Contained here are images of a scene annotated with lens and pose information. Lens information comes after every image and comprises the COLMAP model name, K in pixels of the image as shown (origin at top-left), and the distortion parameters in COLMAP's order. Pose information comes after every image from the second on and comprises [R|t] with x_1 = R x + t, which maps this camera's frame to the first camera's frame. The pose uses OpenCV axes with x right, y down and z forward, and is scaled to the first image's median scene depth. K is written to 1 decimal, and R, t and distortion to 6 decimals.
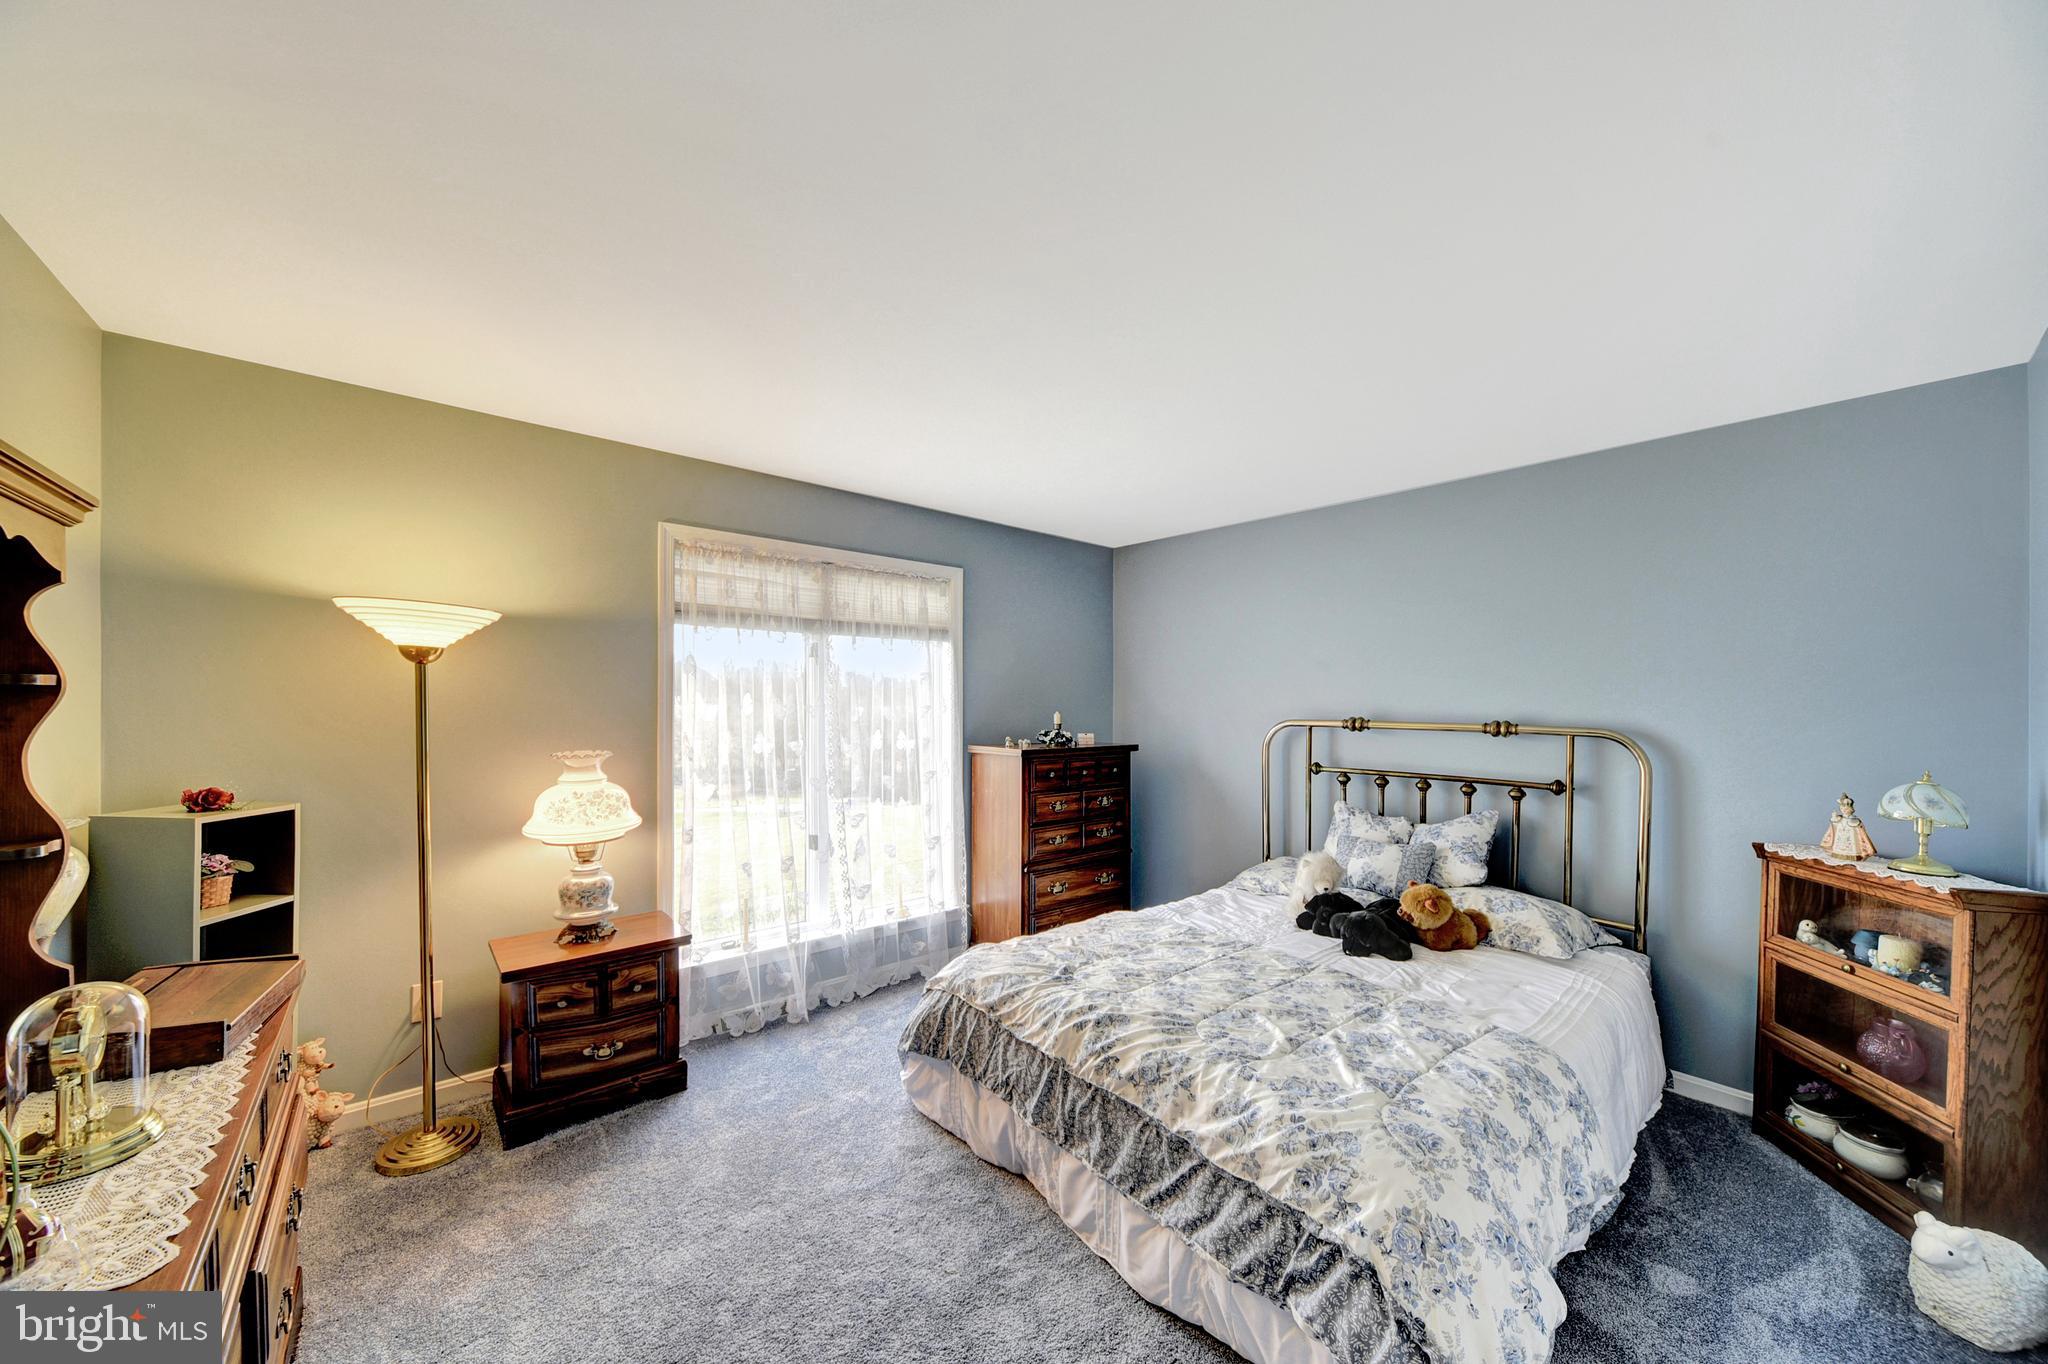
lens RADIAL K [[715.2, 0, 1021.5], [0, 715.2, 694.5], [0, 0, 1]] dist [0.000074, 0.000142]
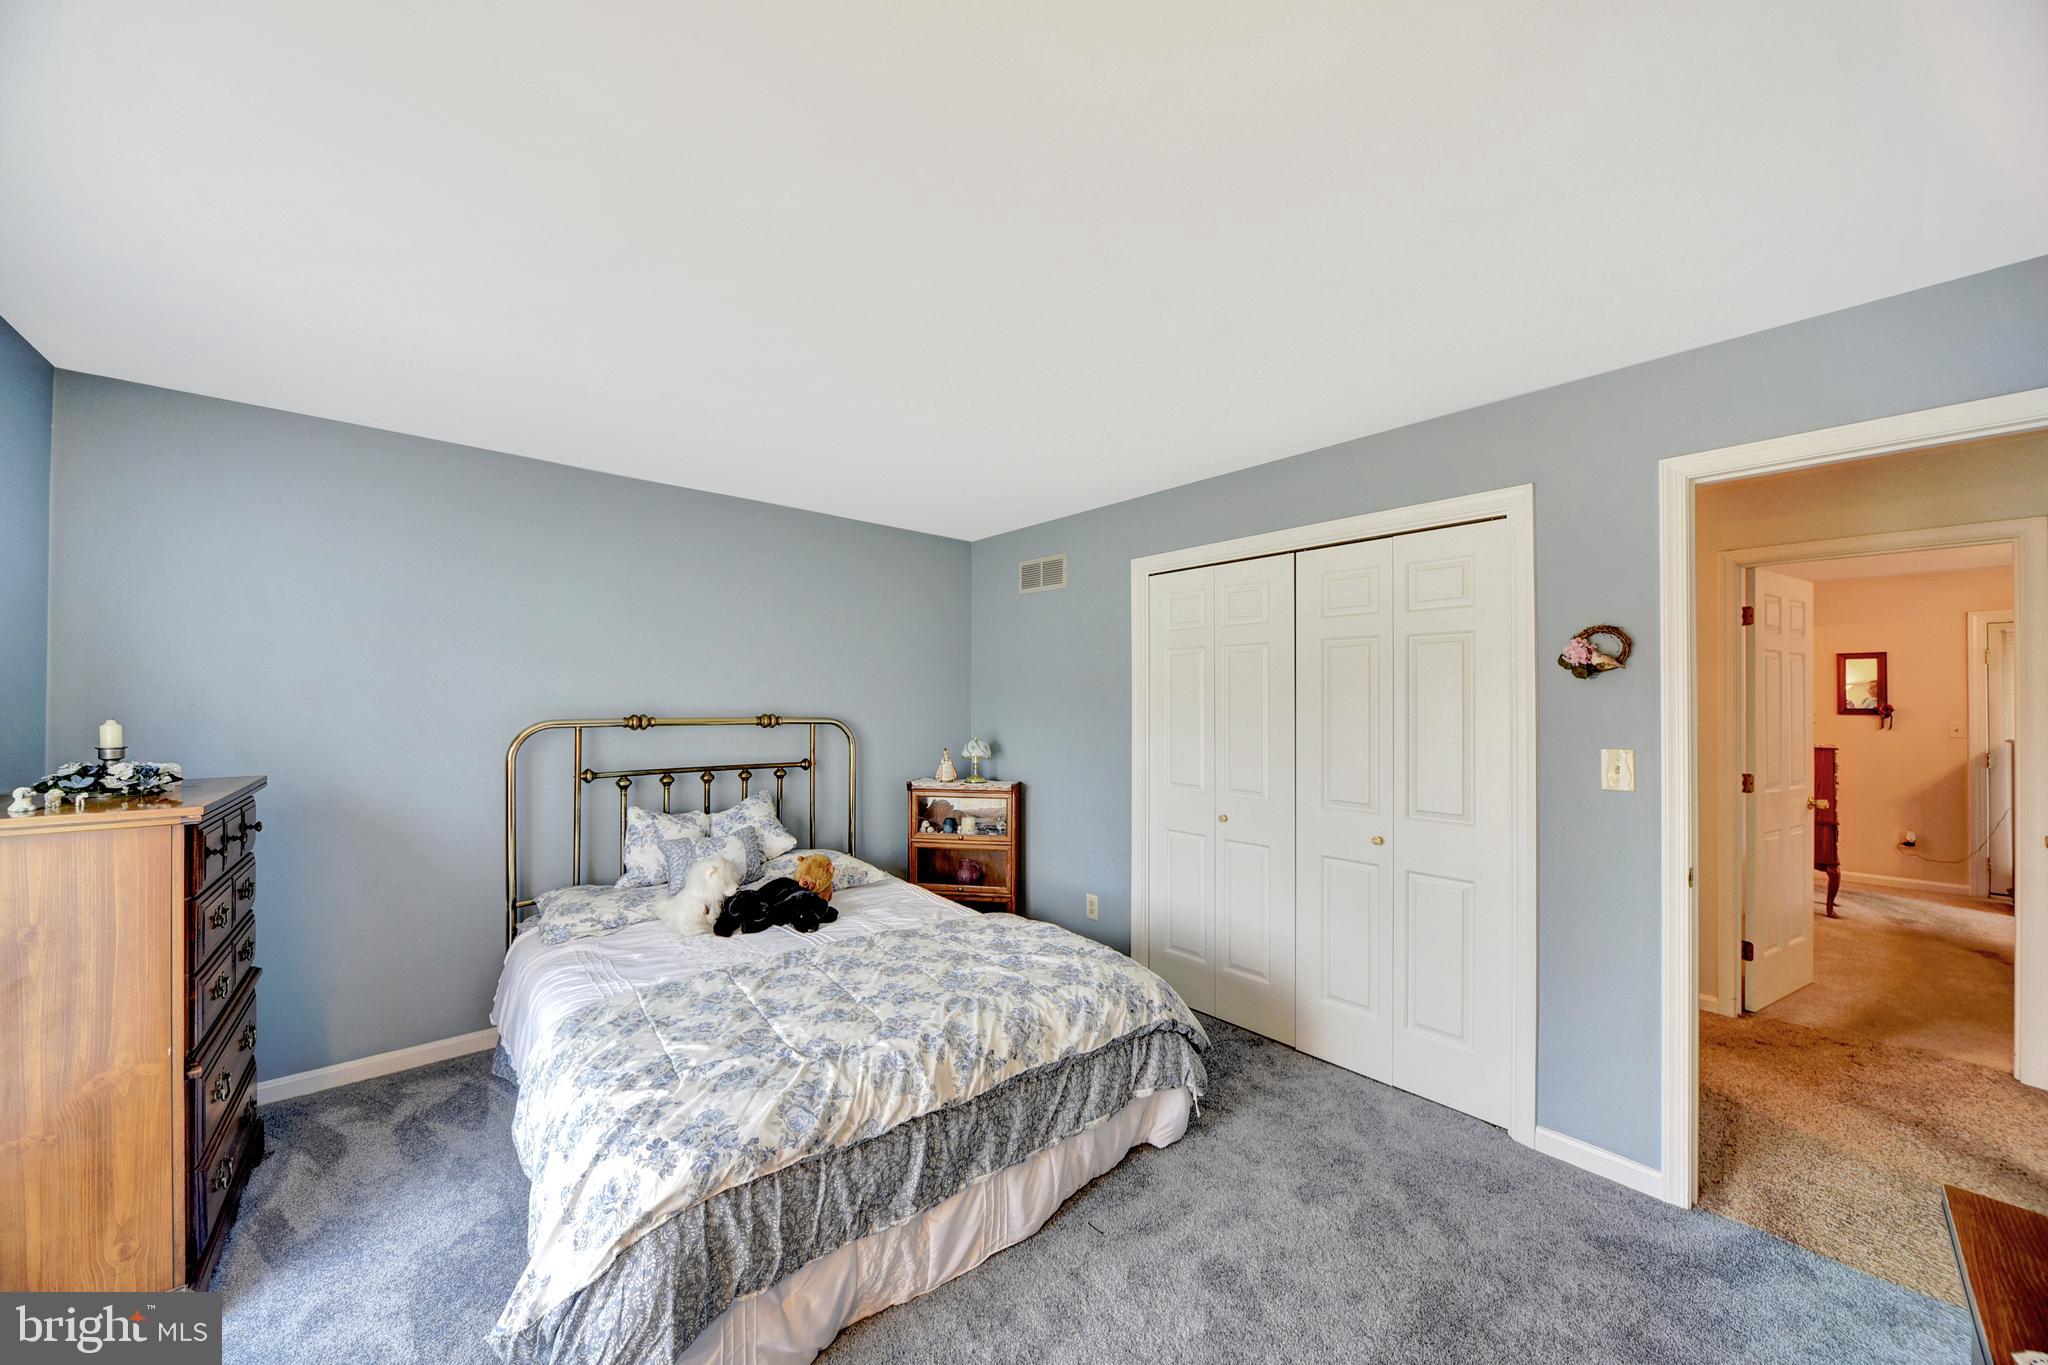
lens RADIAL K [[715.2, 0, 1021.5], [0, 715.2, 695.0], [0, 0, 1]] dist [0.000074, 0.000142]
pose [[-0.016964, 0.004604, 0.999846, -0.772810], [-0.015857, 0.999862, -0.004873, 0.005409], [-0.999730, -0.015937, -0.016888, 0.854970]]
